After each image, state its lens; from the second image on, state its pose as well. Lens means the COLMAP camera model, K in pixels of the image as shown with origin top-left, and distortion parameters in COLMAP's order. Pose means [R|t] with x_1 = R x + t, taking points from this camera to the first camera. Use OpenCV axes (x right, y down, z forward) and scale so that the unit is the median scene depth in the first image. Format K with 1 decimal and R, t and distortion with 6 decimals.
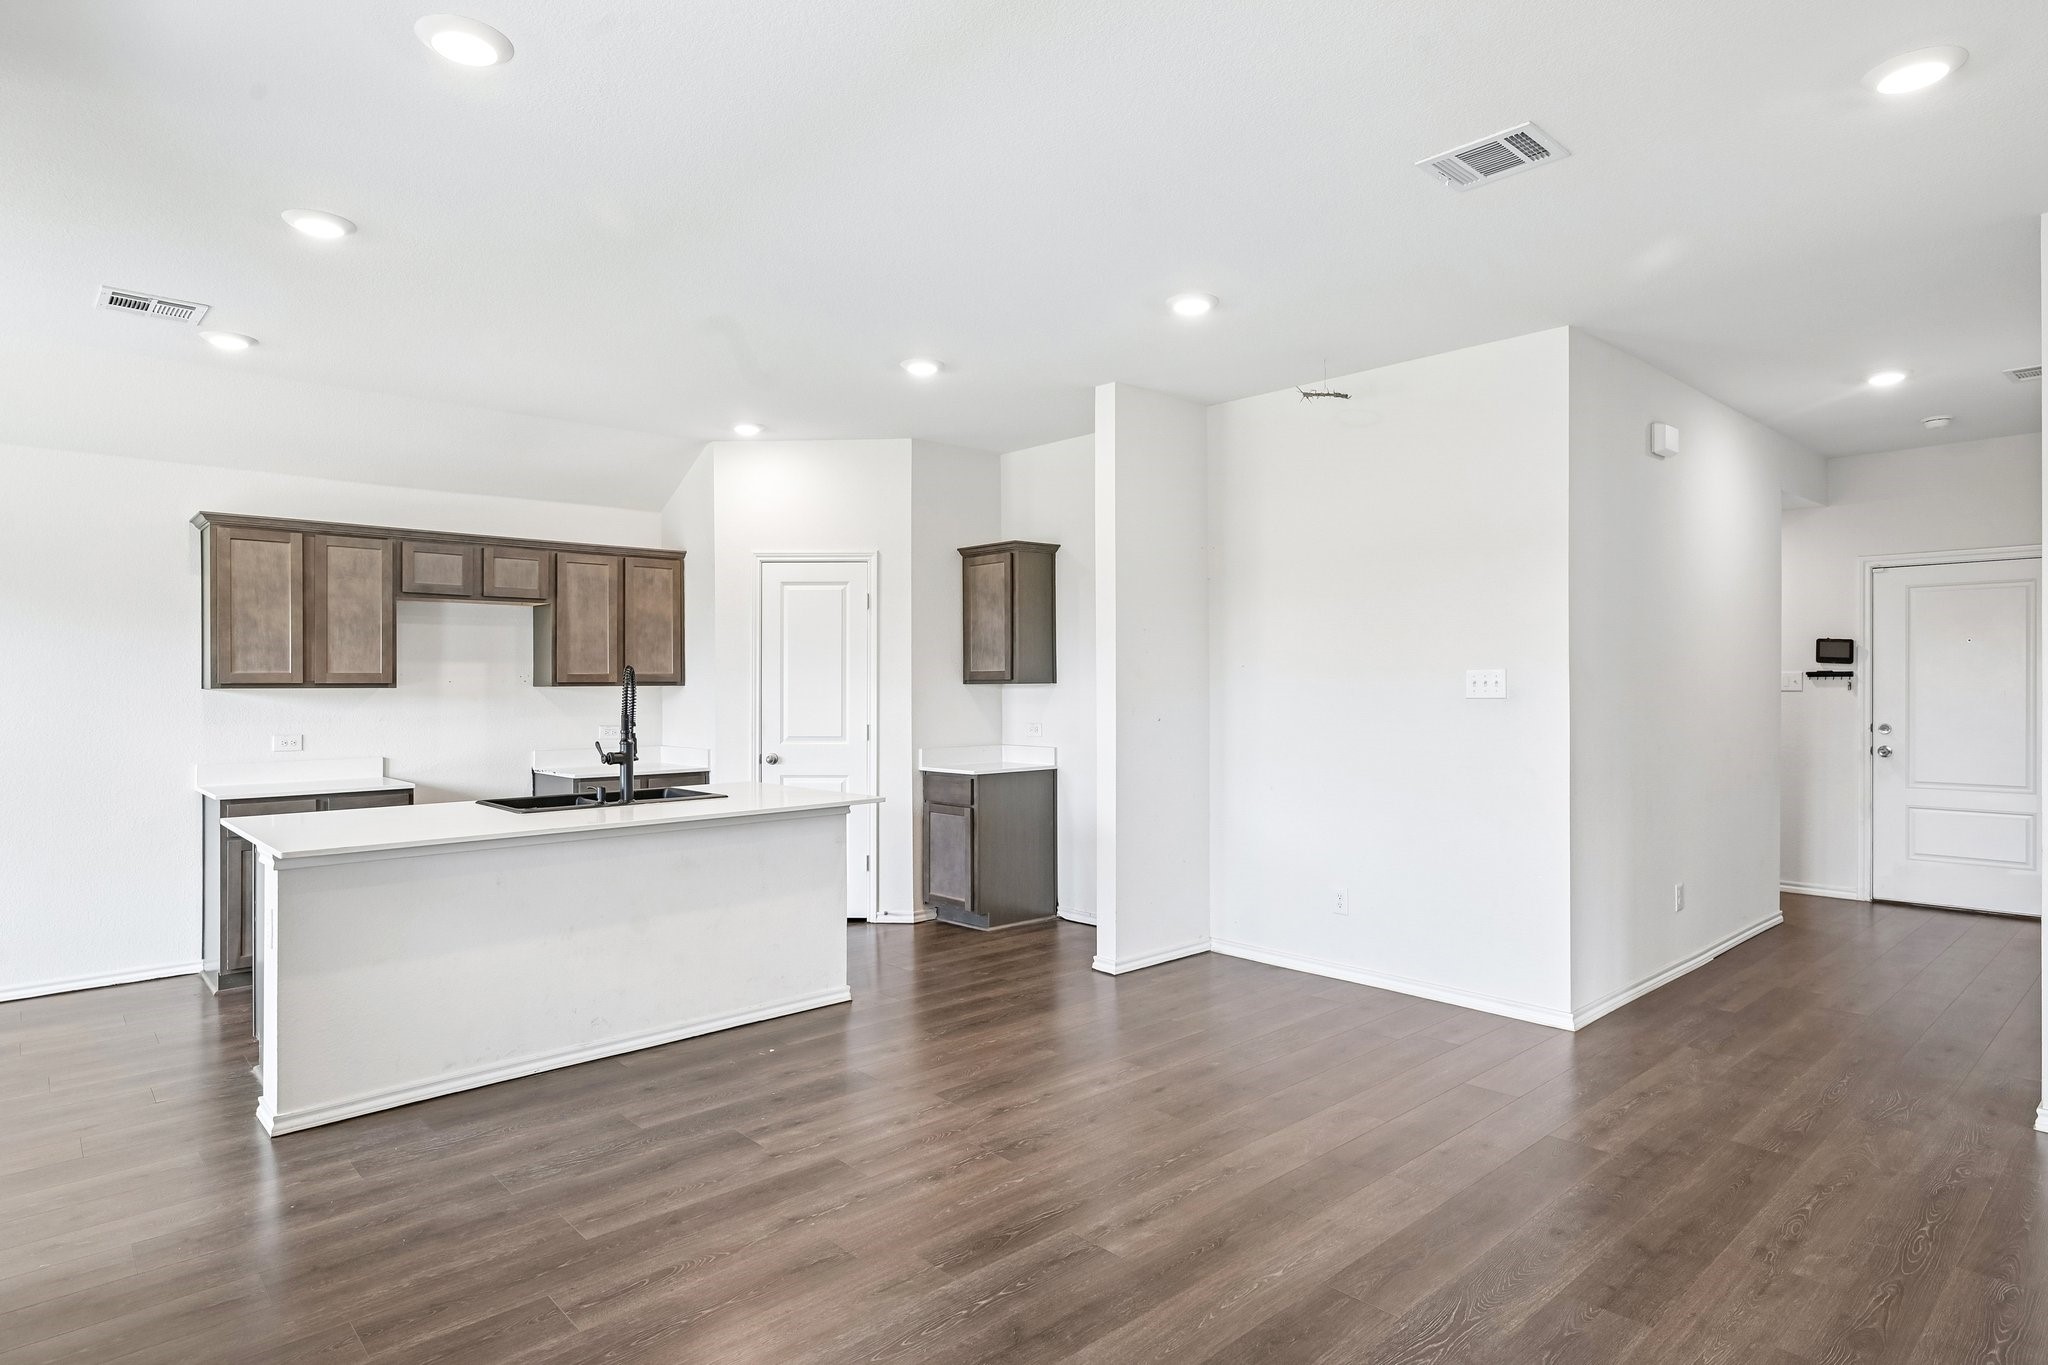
lens RADIAL K [[1112.3, 0, 1021.7], [0, 1112.3, 678.8], [0, 0, 1]] dist [-0.010179, 0.003903]
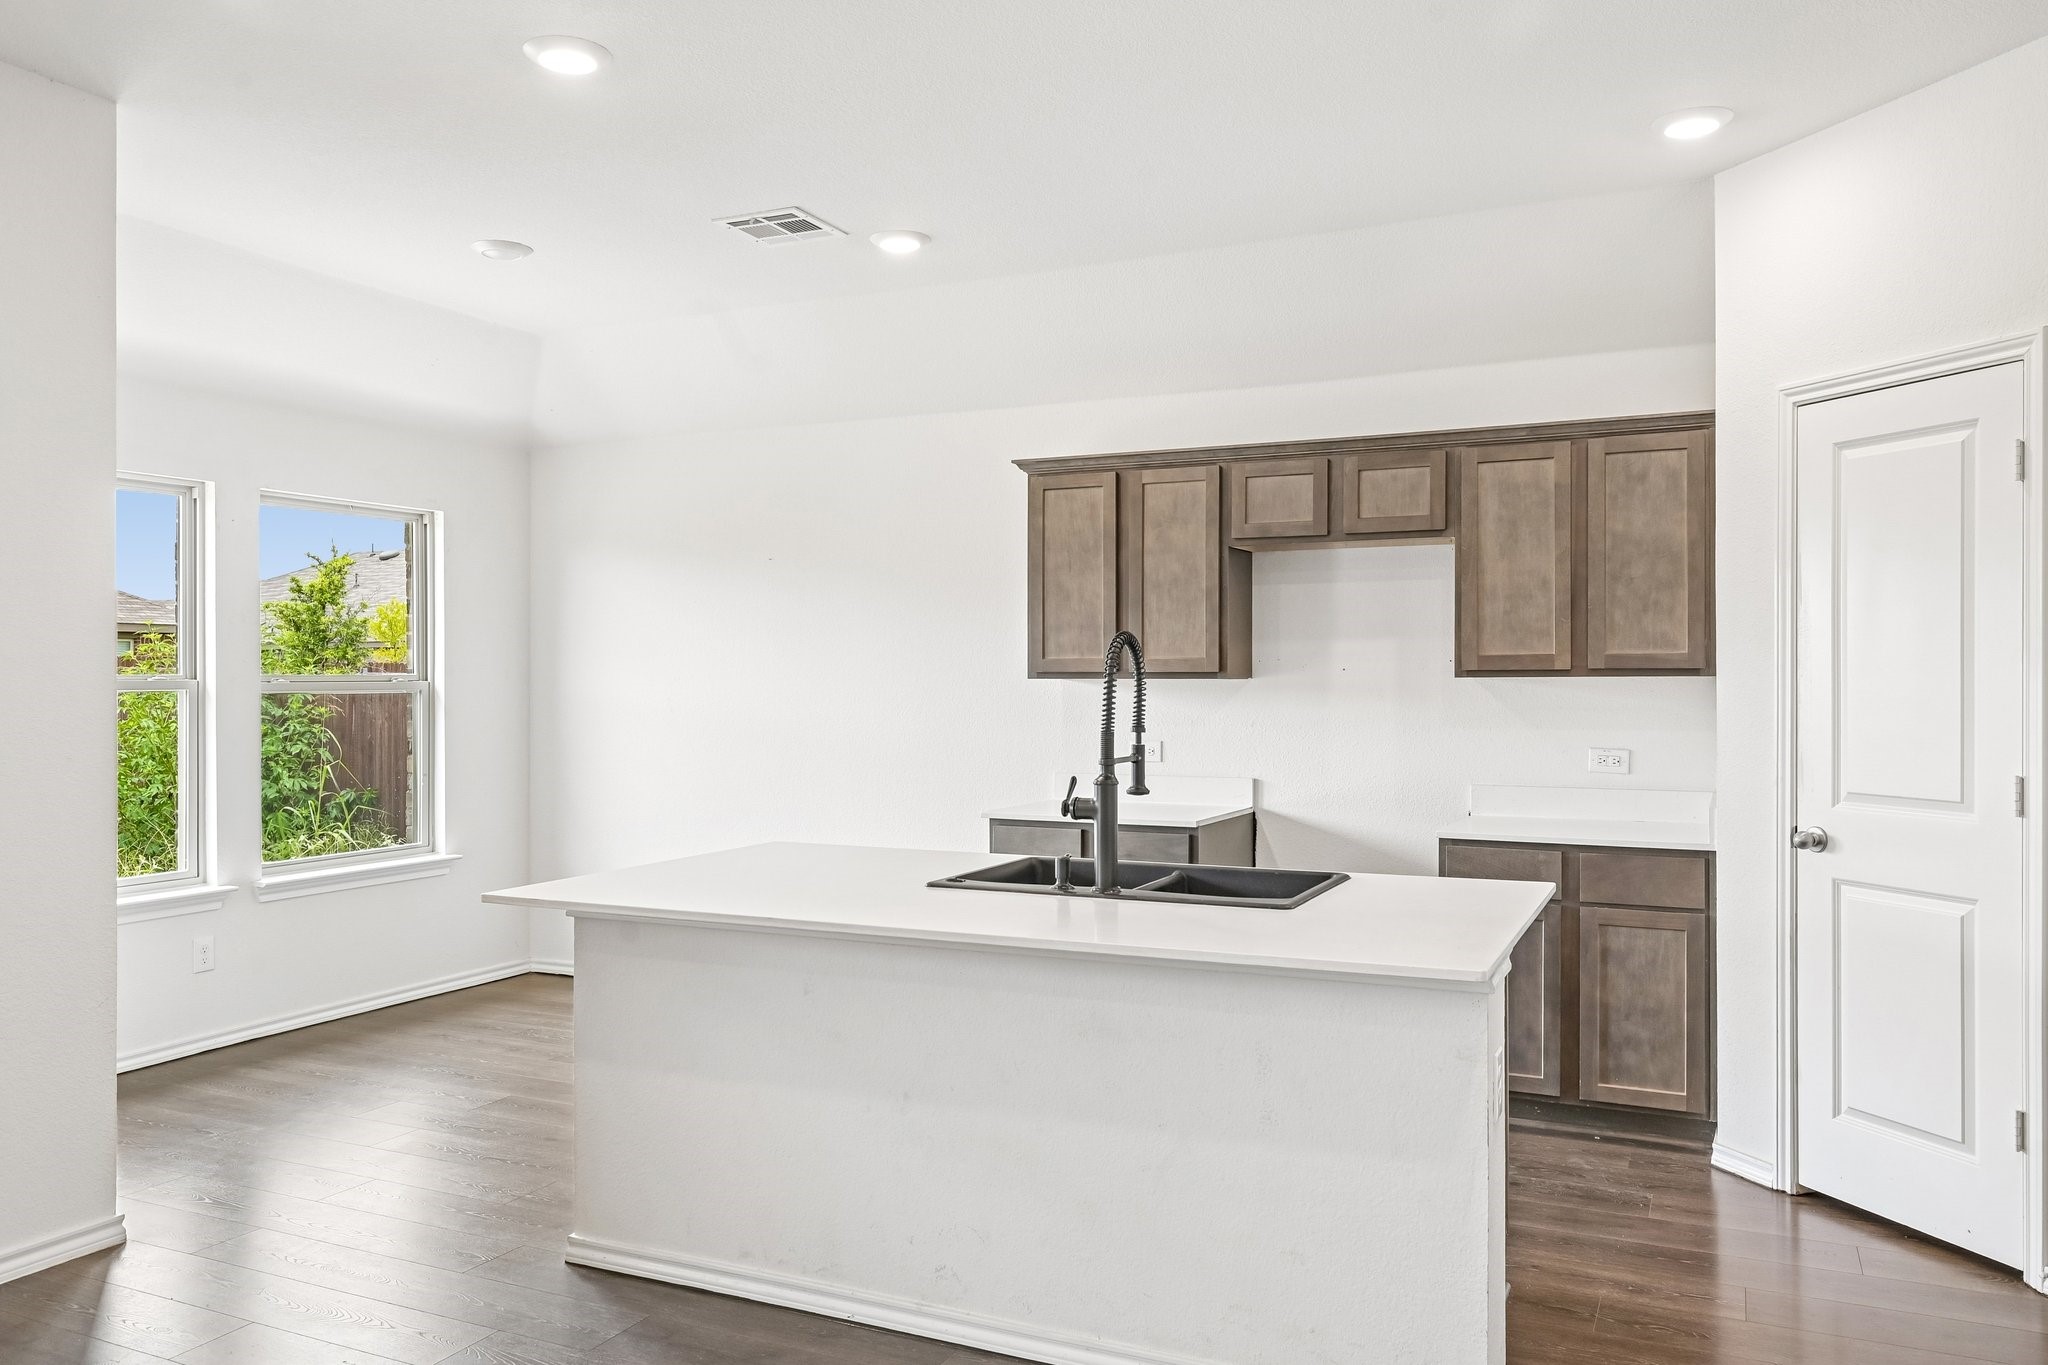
lens RADIAL K [[1489.3, 0, 1029.3], [0, 1489.3, 663.5], [0, 0, 1]] dist [-0.015667, 0.016625]
pose [[0.378737, -0.006738, -0.925480, 0.243191], [0.005129, 0.999973, -0.005181, 0.002653], [0.925490, -0.002784, 0.378761, 0.548777]]
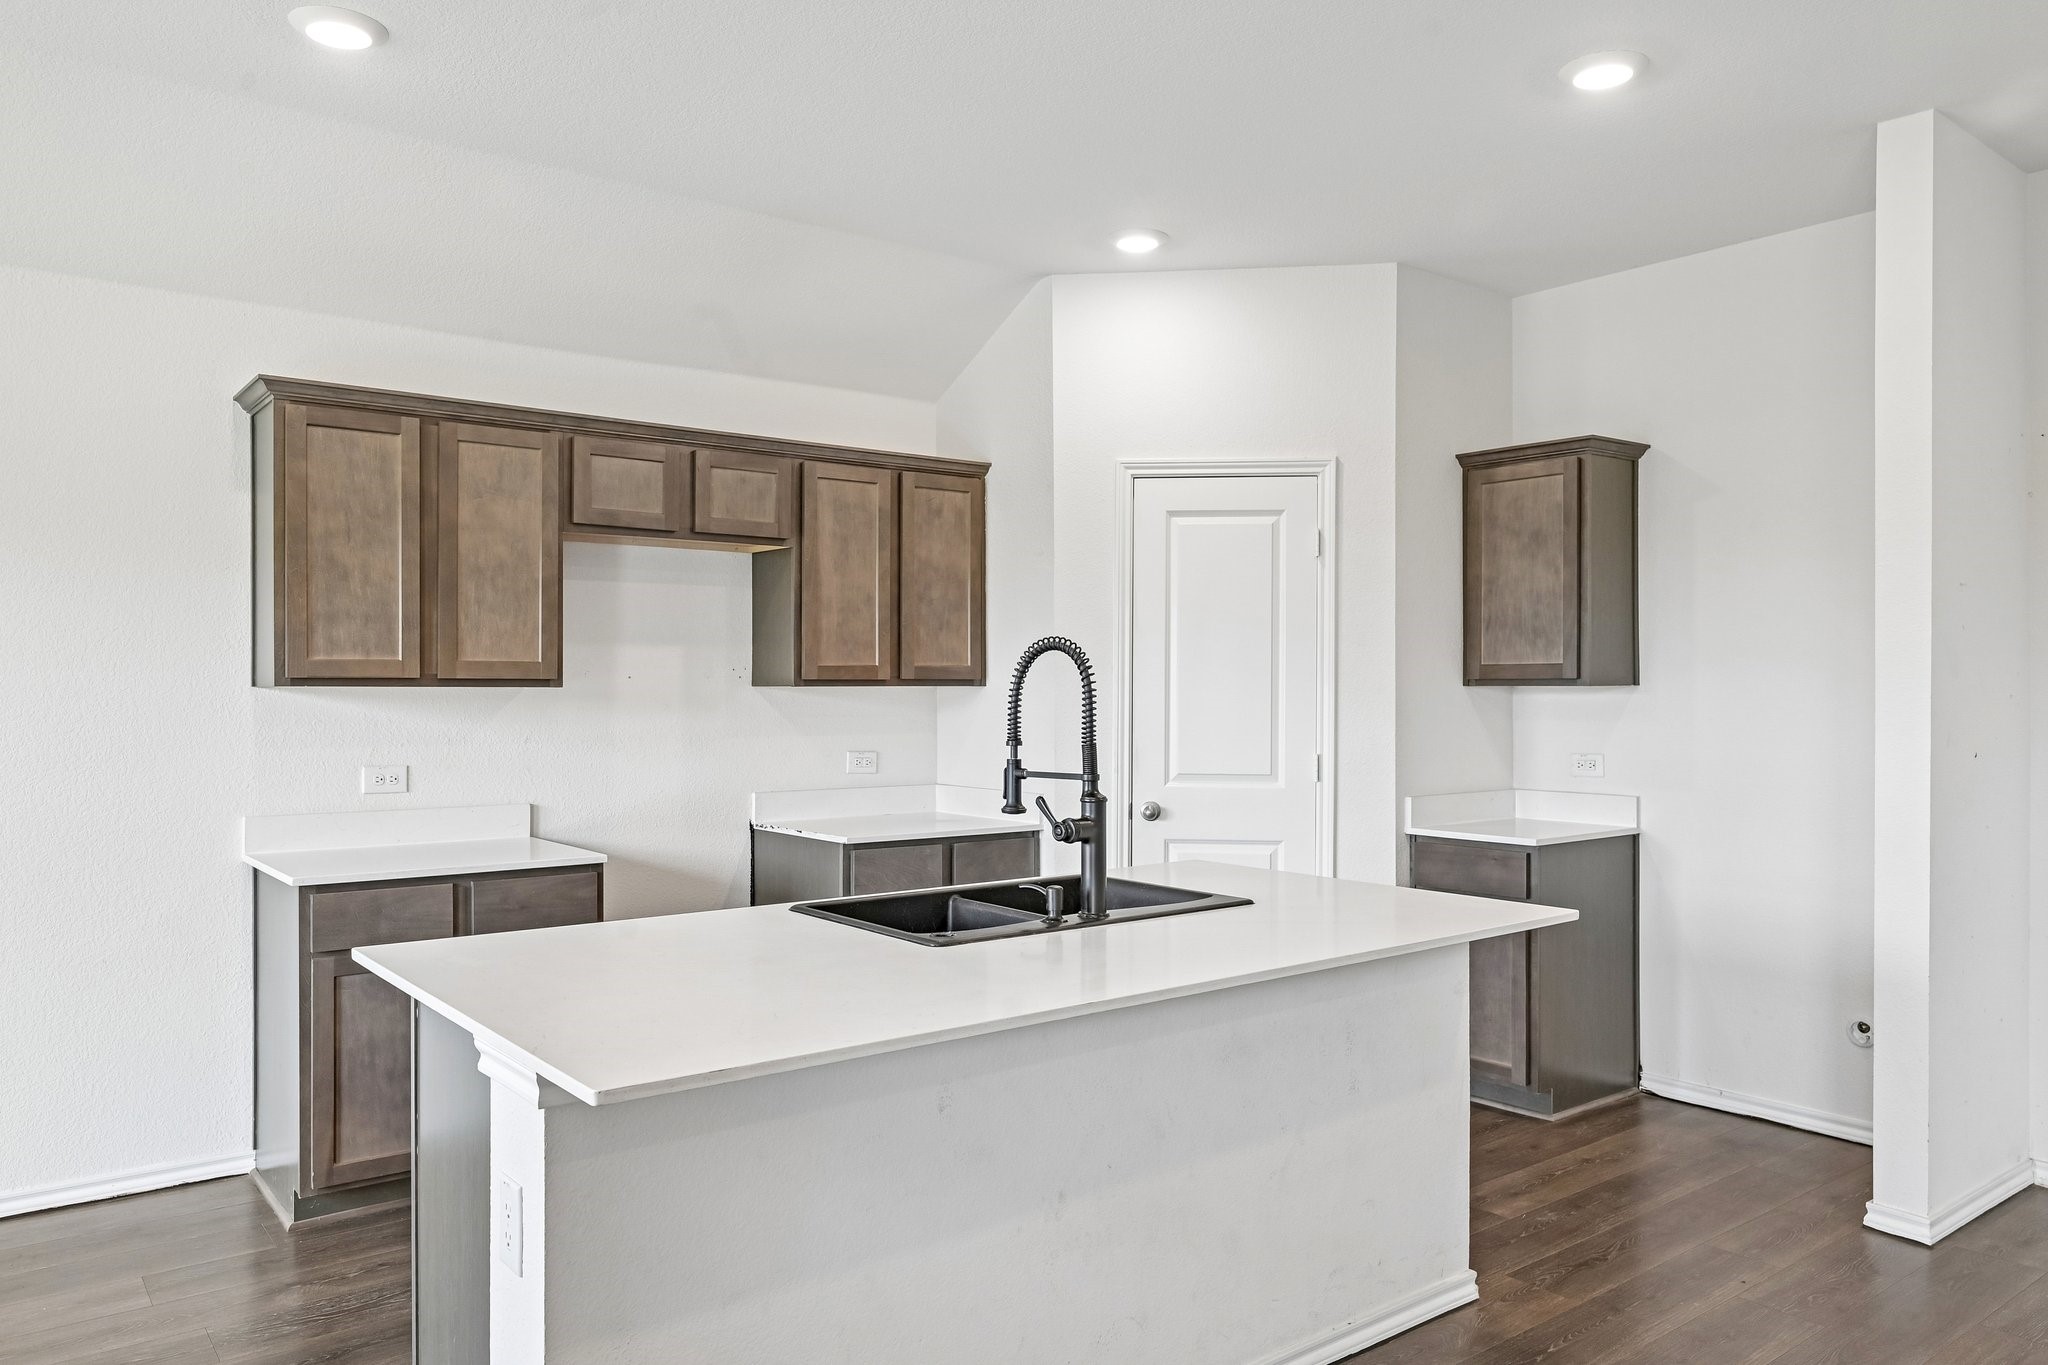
lens RADIAL K [[1413.2, 0, 1011.3], [0, 1413.2, 692.7], [0, 0, 1]] dist [-0.009828, 0.006552]
pose [[0.996456, 0.006428, -0.083871, -0.270663], [-0.005619, 0.999935, 0.009886, 0.002409], [0.083930, -0.009380, 0.996428, 0.284119]]
